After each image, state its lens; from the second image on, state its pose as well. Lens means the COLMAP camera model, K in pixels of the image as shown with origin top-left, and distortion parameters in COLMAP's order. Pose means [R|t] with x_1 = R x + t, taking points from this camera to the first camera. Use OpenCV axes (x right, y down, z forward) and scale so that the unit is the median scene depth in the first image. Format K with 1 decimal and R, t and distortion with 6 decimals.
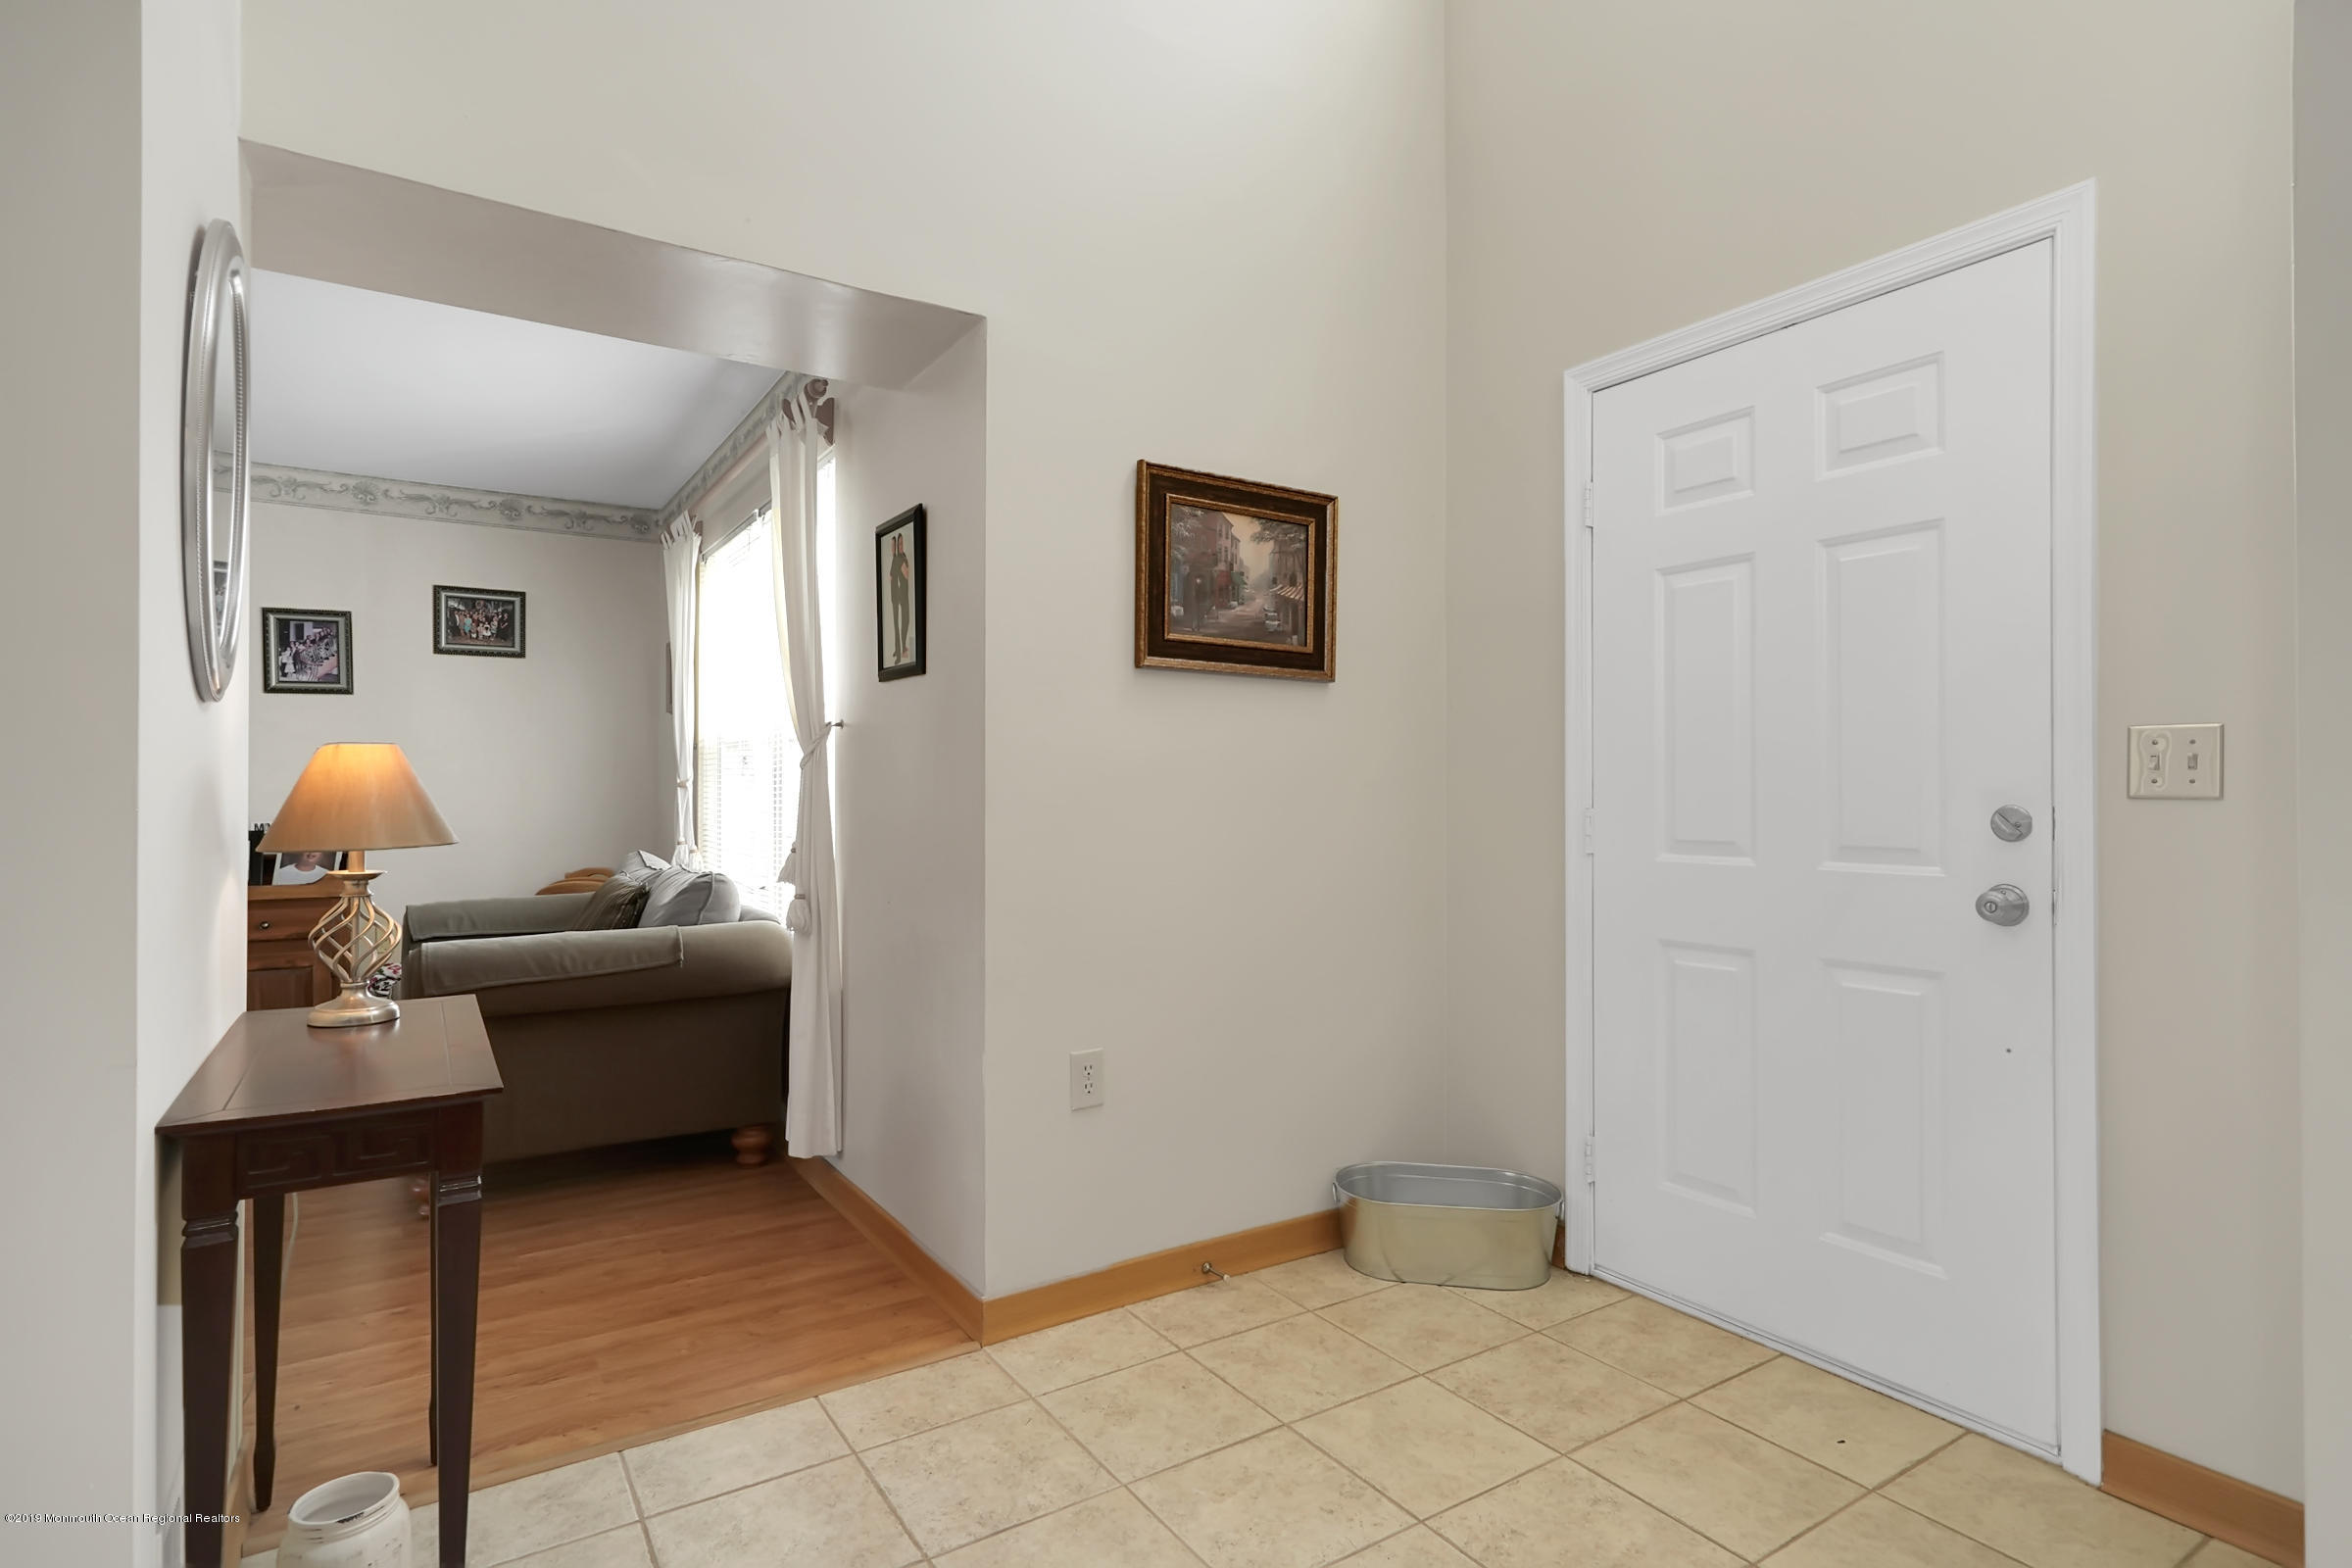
lens RADIAL K [[1209.0, 0, 1172.4], [0, 1209.0, 781.3], [0, 0, 1]] dist [0.004968, 0.000928]
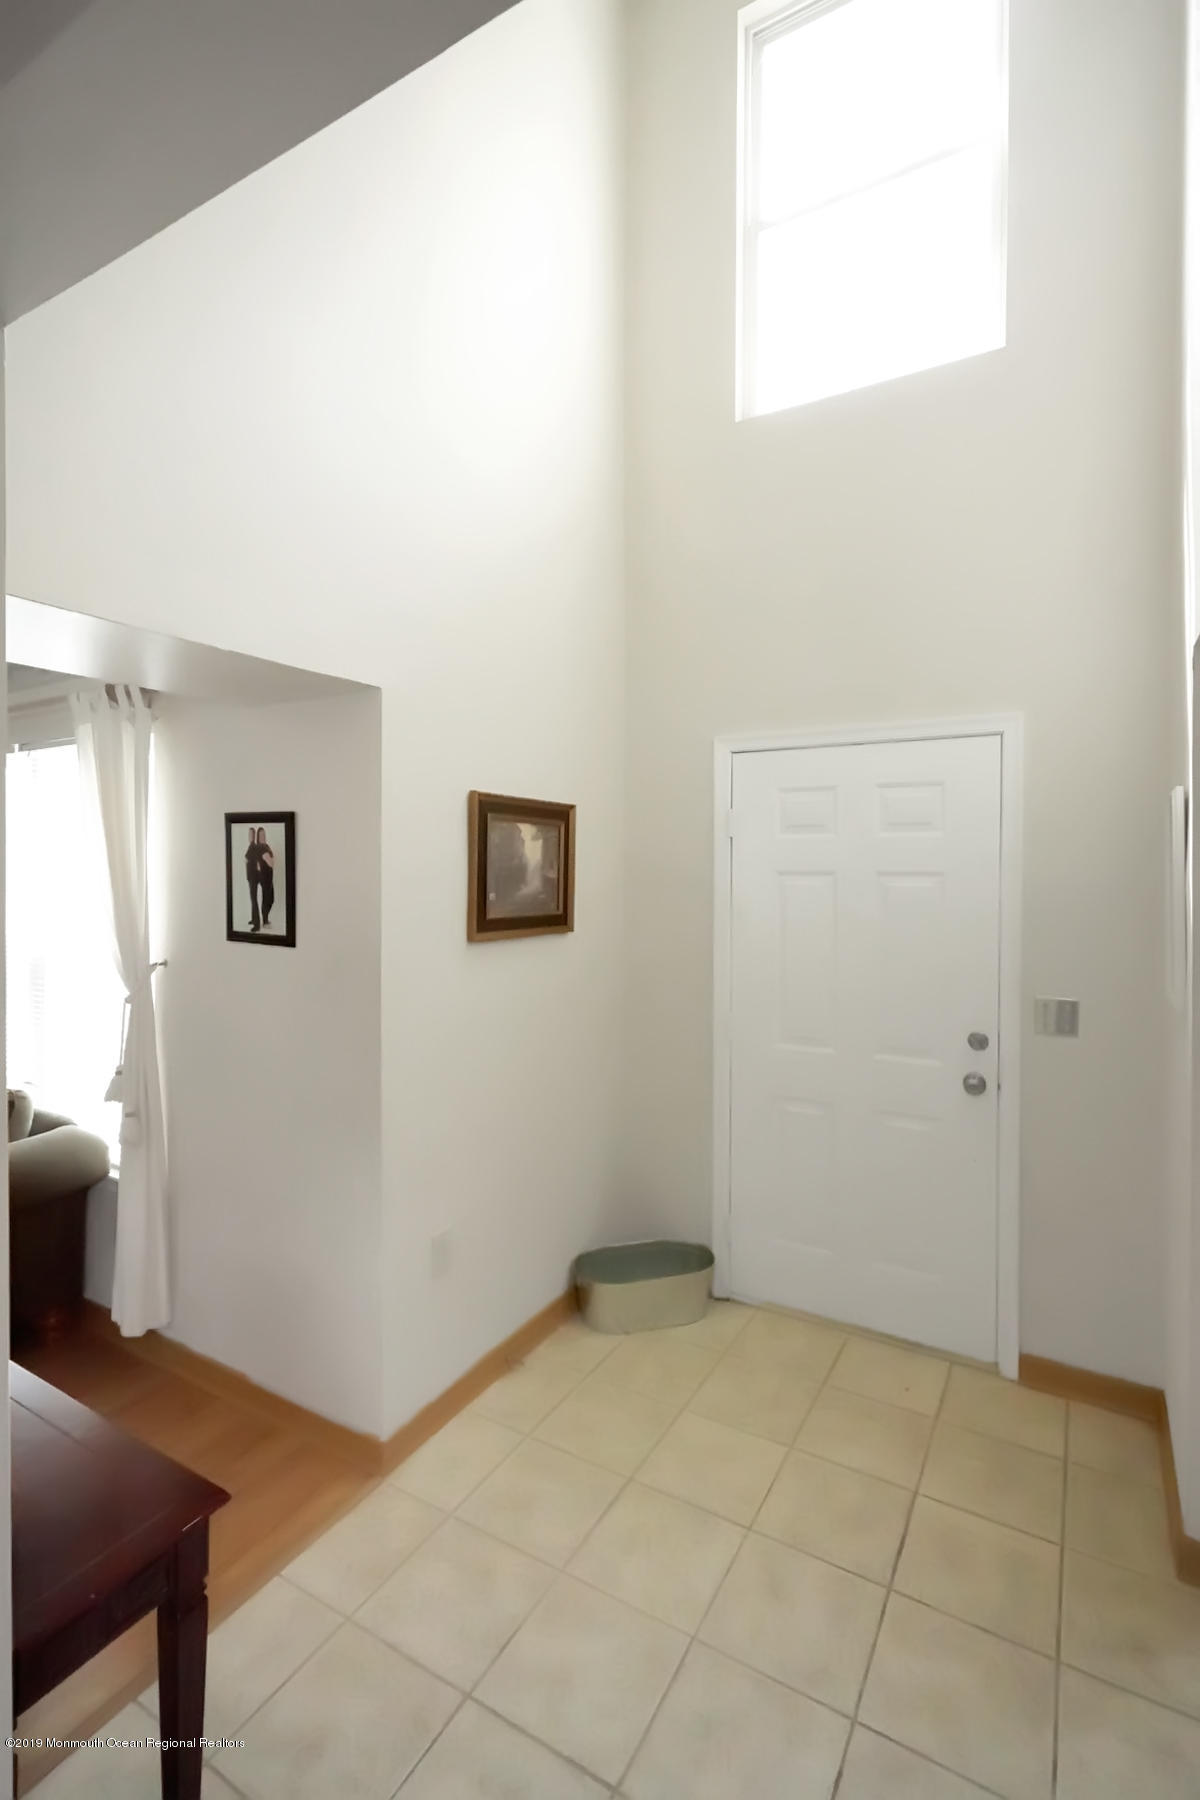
lens RADIAL K [[843.6, 0, 594.0], [0, 843.6, 862.8], [0, 0, 1]] dist [-0.003809, -0.000081]
pose [[0.887736, -0.000852, 0.460352, -0.325821], [-0.008320, 0.999805, 0.017895, -0.190755], [-0.460277, -0.019716, 0.887556, 0.084031]]
